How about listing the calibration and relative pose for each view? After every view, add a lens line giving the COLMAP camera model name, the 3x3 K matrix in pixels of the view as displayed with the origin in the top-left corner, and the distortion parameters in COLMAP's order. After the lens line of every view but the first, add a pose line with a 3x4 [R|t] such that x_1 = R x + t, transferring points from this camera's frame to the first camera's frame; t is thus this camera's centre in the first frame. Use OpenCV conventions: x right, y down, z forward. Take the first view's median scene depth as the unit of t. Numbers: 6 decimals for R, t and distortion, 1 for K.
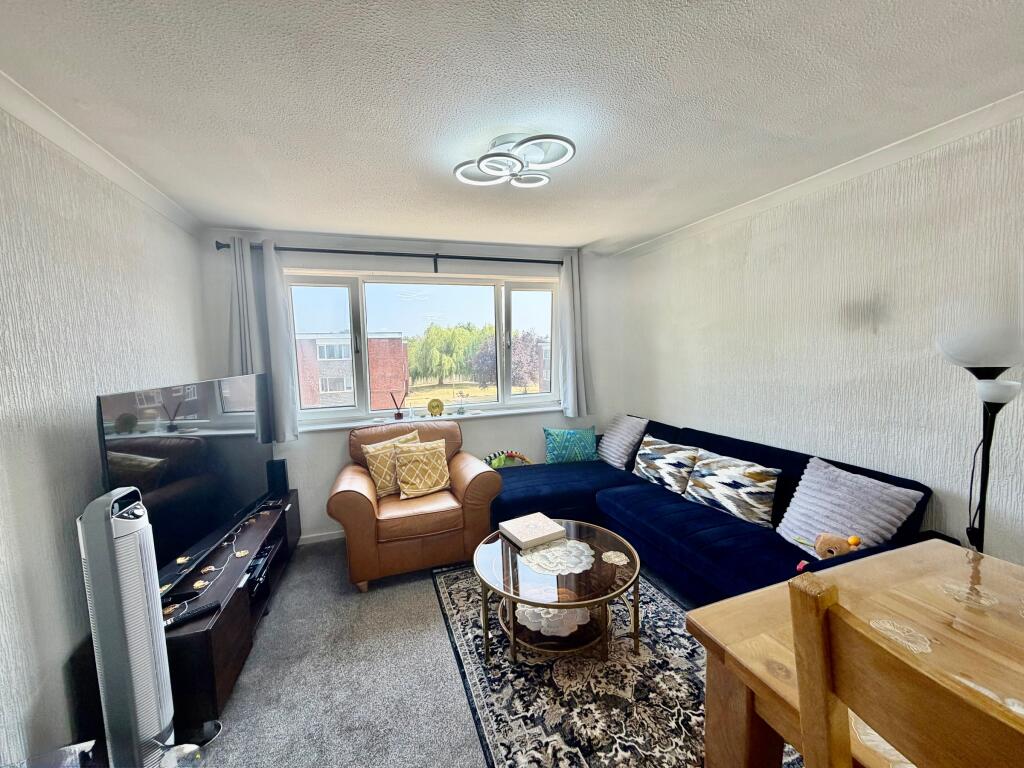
lens RADIAL K [[403.0, 0, 508.7], [0, 403.0, 384.8], [0, 0, 1]] dist [-0.003726, -0.000395]
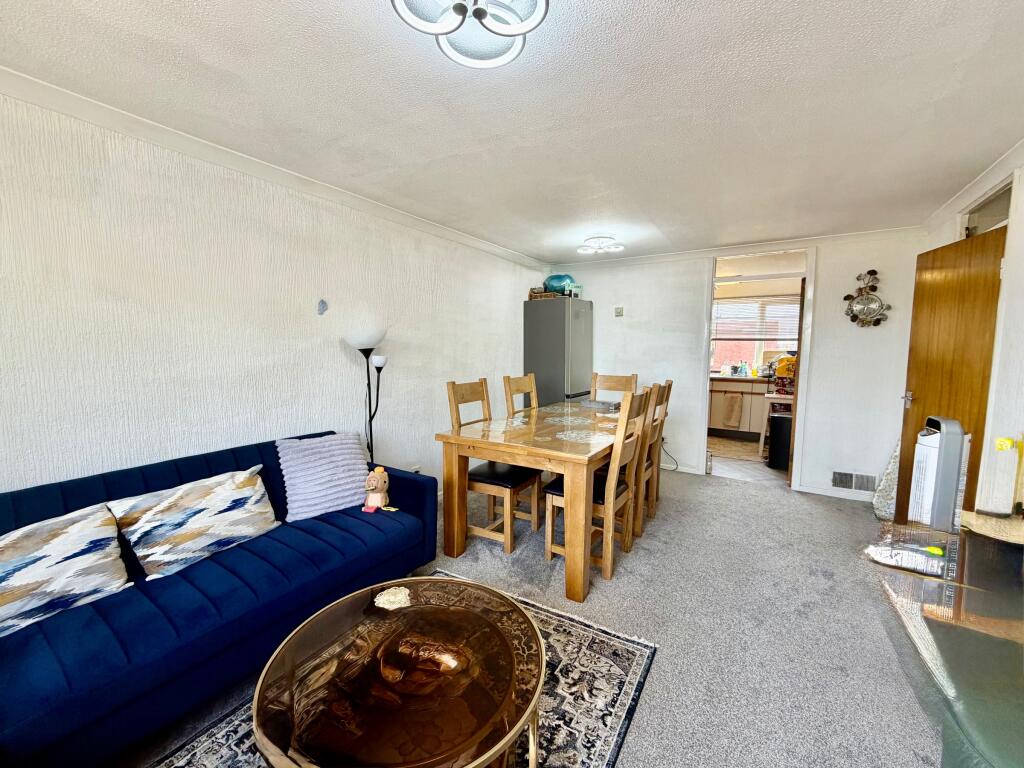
lens RADIAL K [[403.0, 0, 507.5], [0, 403.0, 385.8], [0, 0, 1]] dist [-0.003726, -0.000395]
pose [[-0.616974, -0.040465, 0.785943, -0.536188], [0.087151, 0.989022, 0.119335, -0.039471], [-0.782143, 0.142122, -0.606674, 1.488769]]
